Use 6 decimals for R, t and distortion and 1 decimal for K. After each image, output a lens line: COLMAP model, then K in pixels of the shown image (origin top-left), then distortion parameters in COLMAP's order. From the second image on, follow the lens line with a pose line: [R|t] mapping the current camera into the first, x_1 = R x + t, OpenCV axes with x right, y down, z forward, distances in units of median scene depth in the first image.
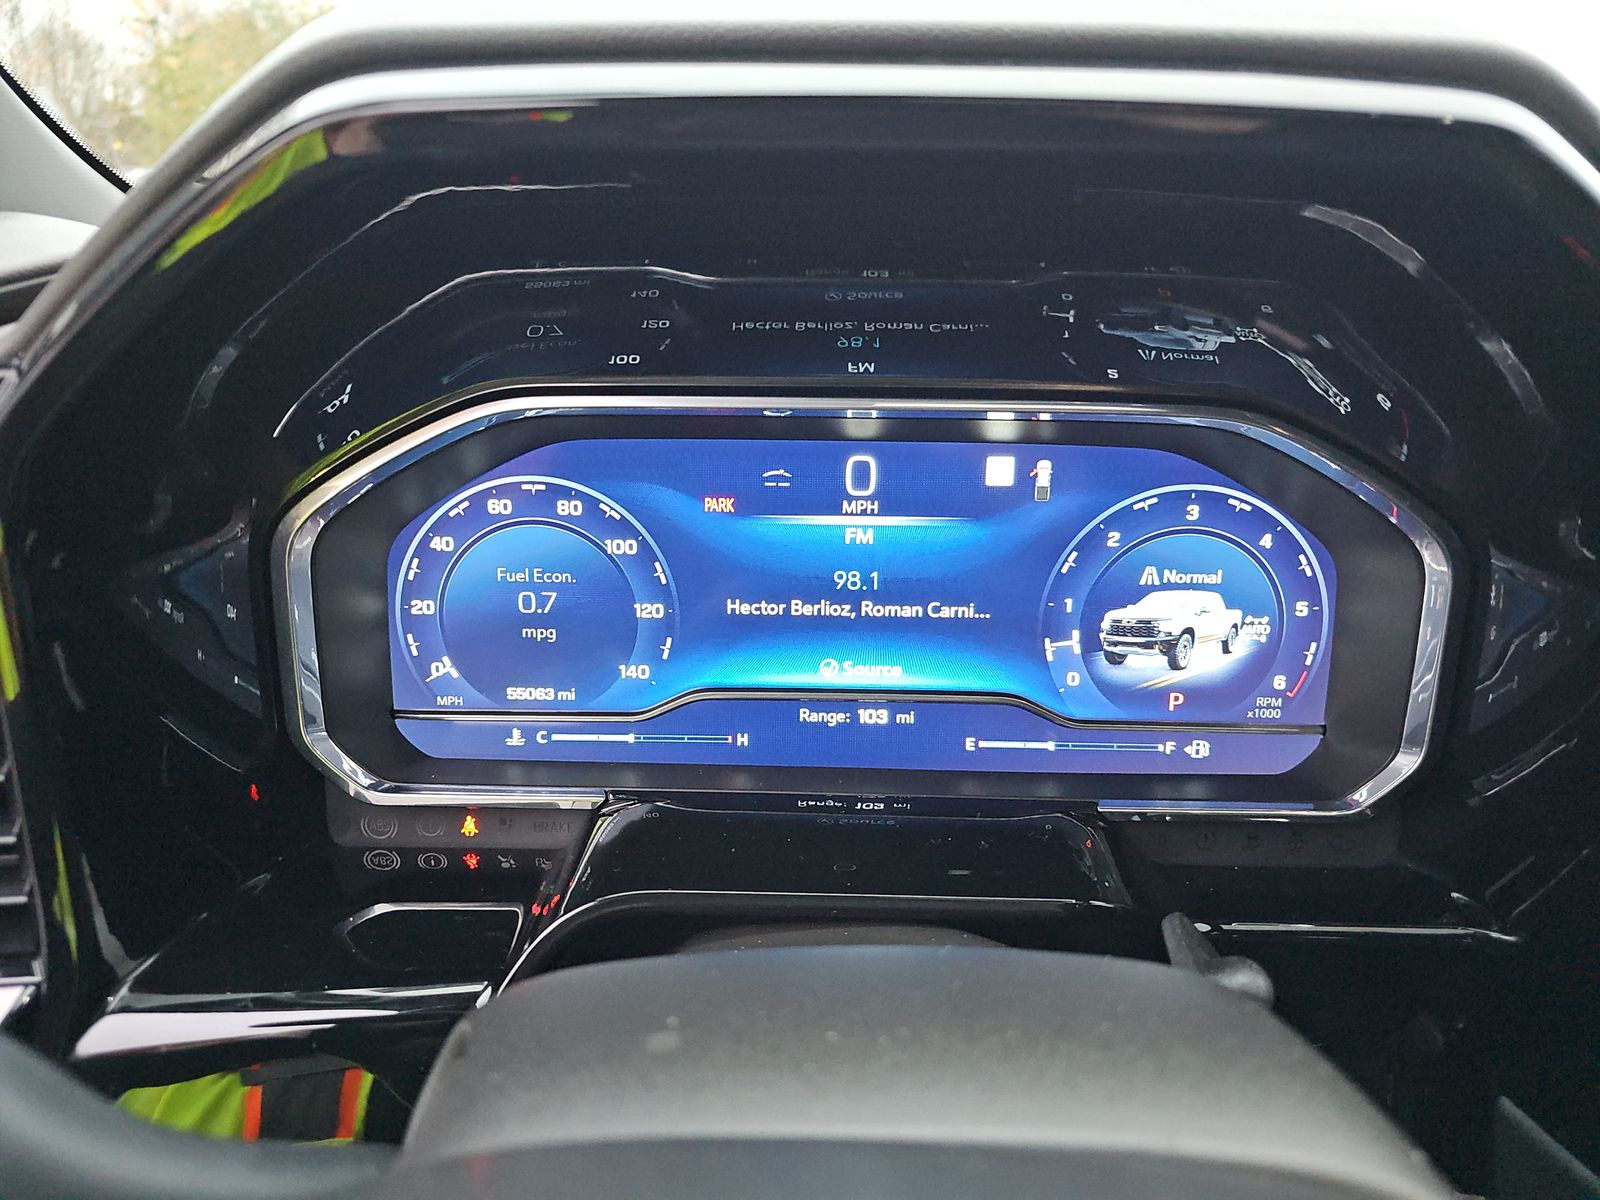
lens RADIAL K [[1083.9, 0, 791.9], [0, 1083.9, 604.9], [0, 0, 1]] dist [0.049798, -0.029875]
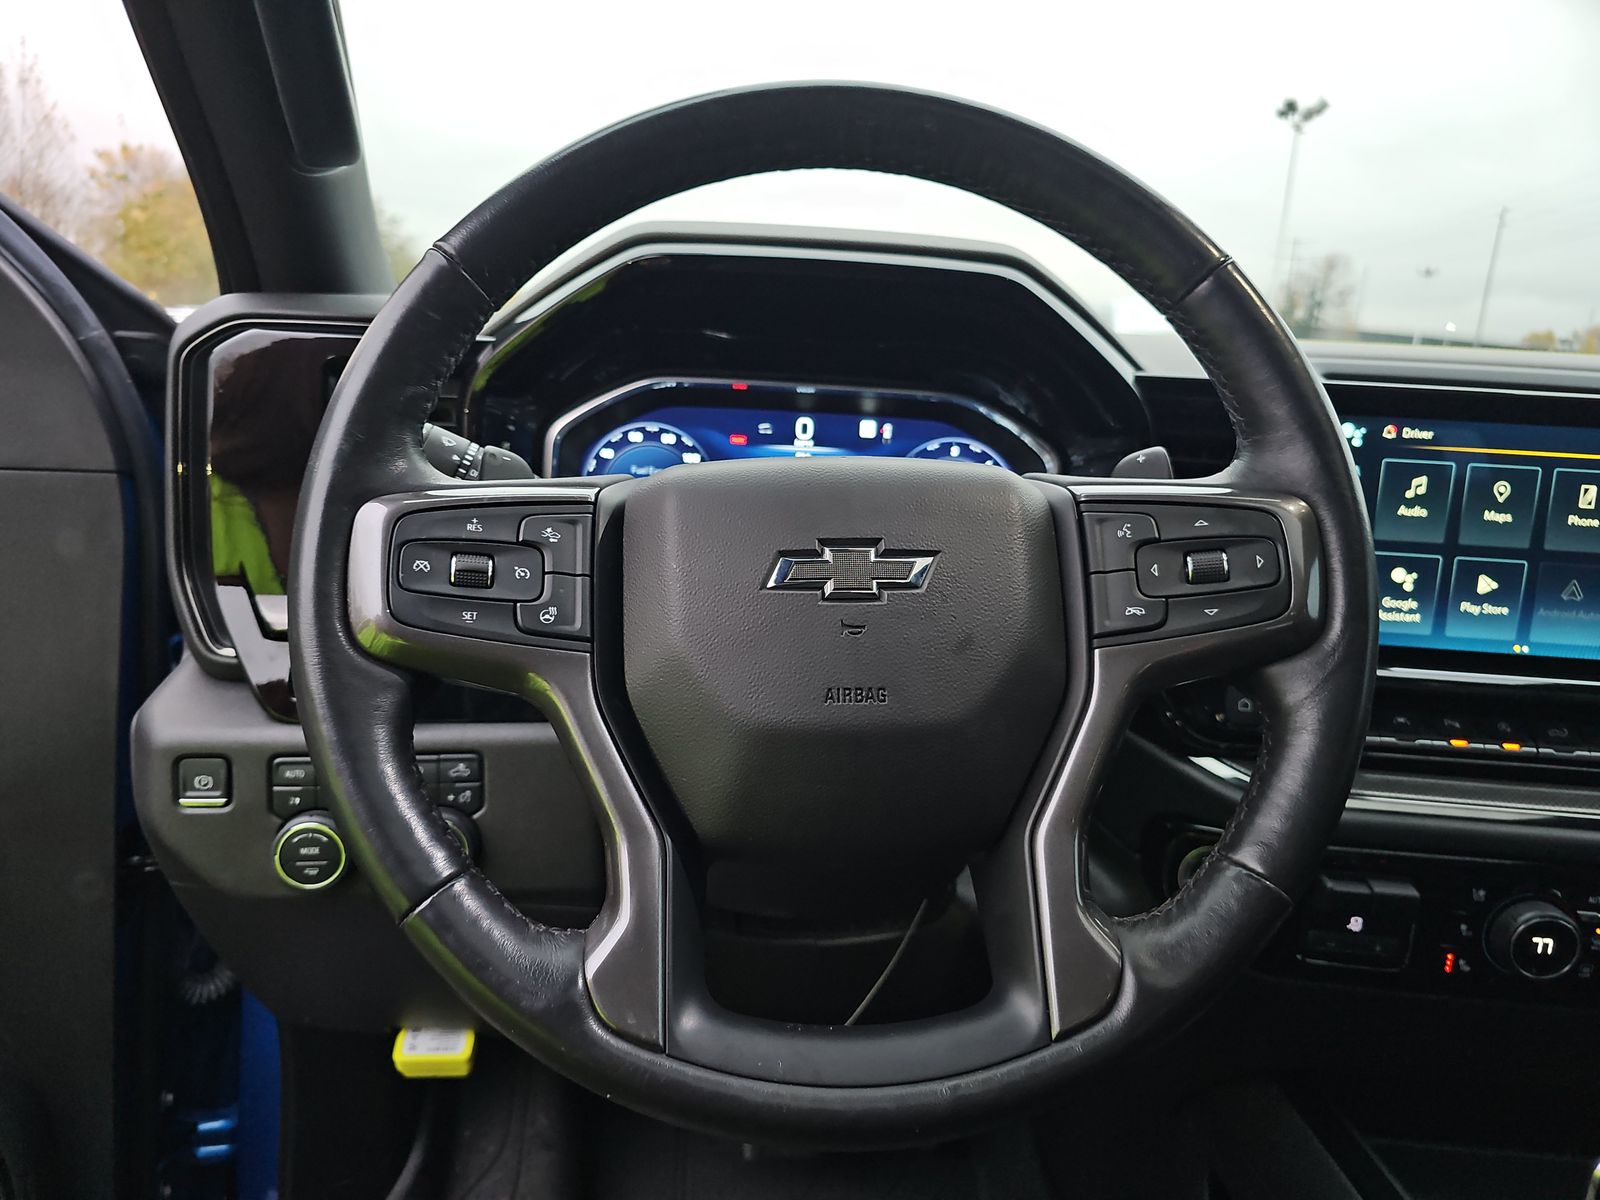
lens RADIAL K [[1082.2, 0, 802.5], [0, 1082.2, 635.4], [0, 0, 1]] dist [0.046078, -0.030141]
pose [[0.997339, 0.026616, 0.067866, -0.074654], [-0.018463, 0.992835, -0.118055, 0.536108], [-0.070522, 0.116488, 0.990685, -1.076426]]
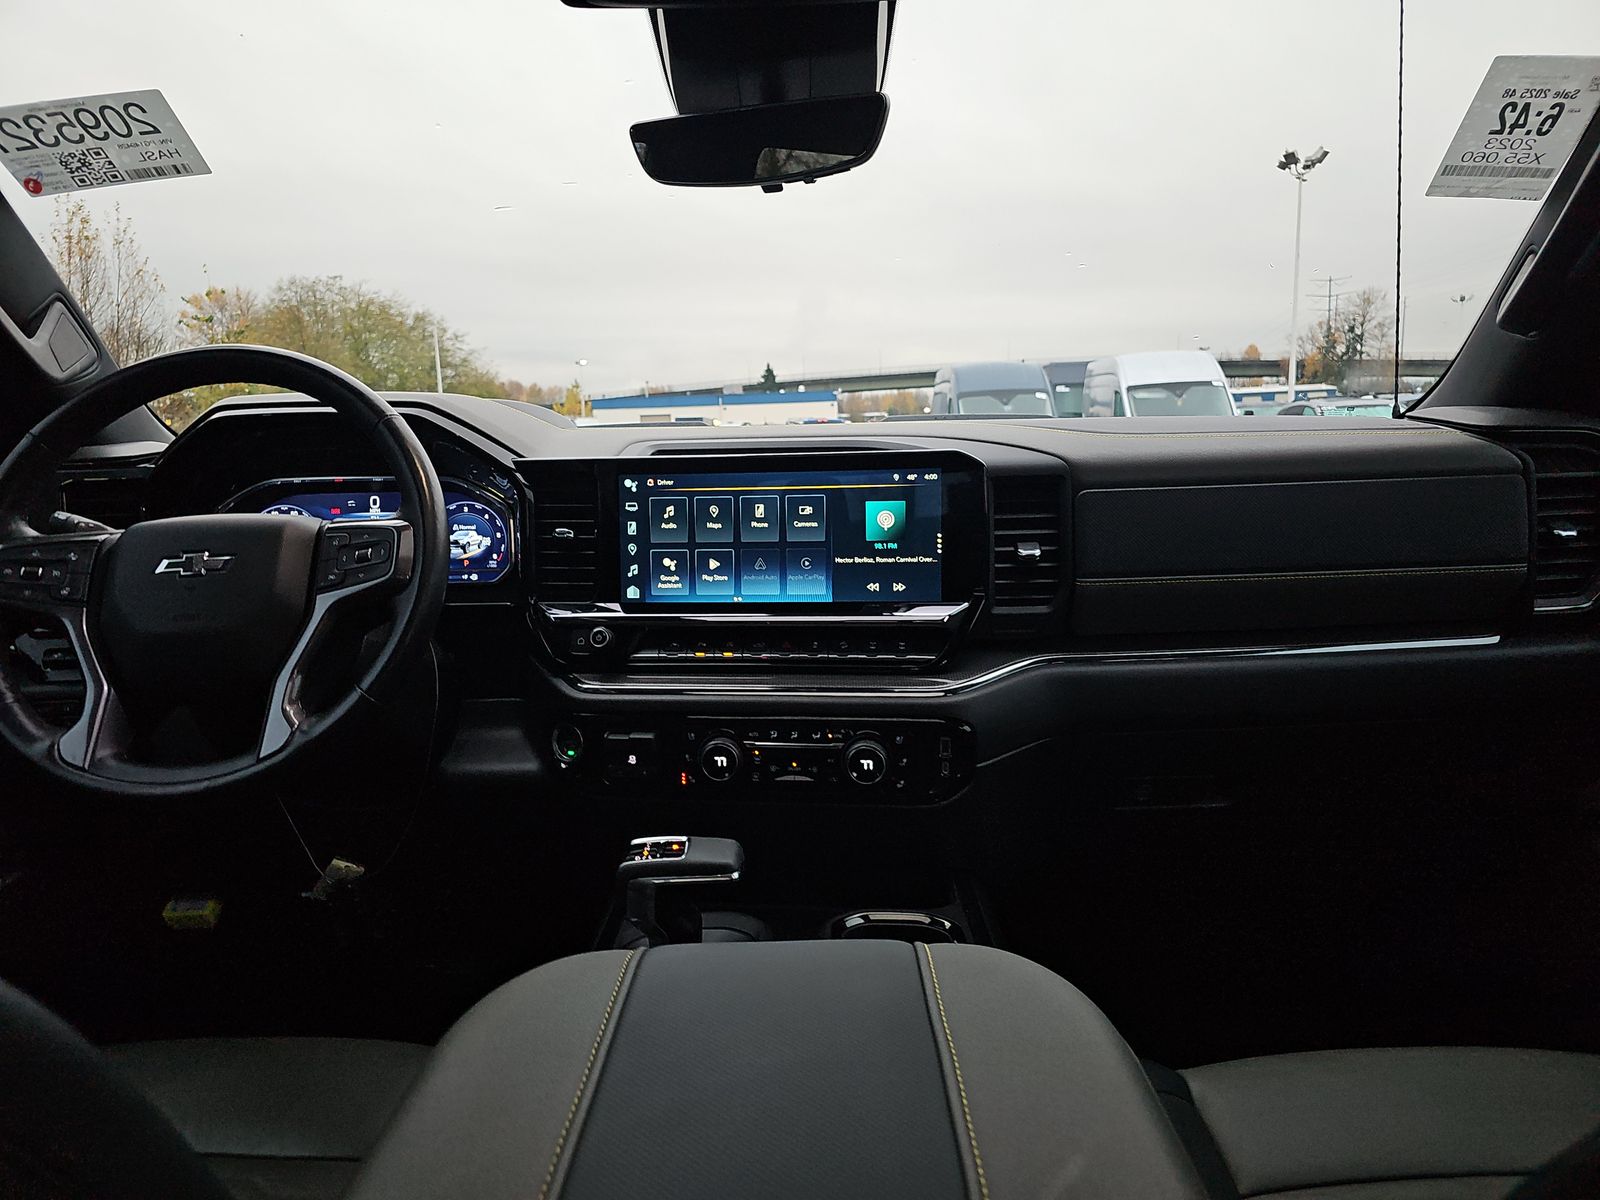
lens RADIAL K [[1070.0, 0, 800.0], [0, 1070.0, 600.0], [0, 0, 1]] dist [0.040214, -0.001959]
pose [[0.999436, -0.033504, 0.002237, 1.444278], [0.033222, 0.976965, -0.210800, 0.992088], [0.004877, 0.210755, 0.977527, -2.409887]]
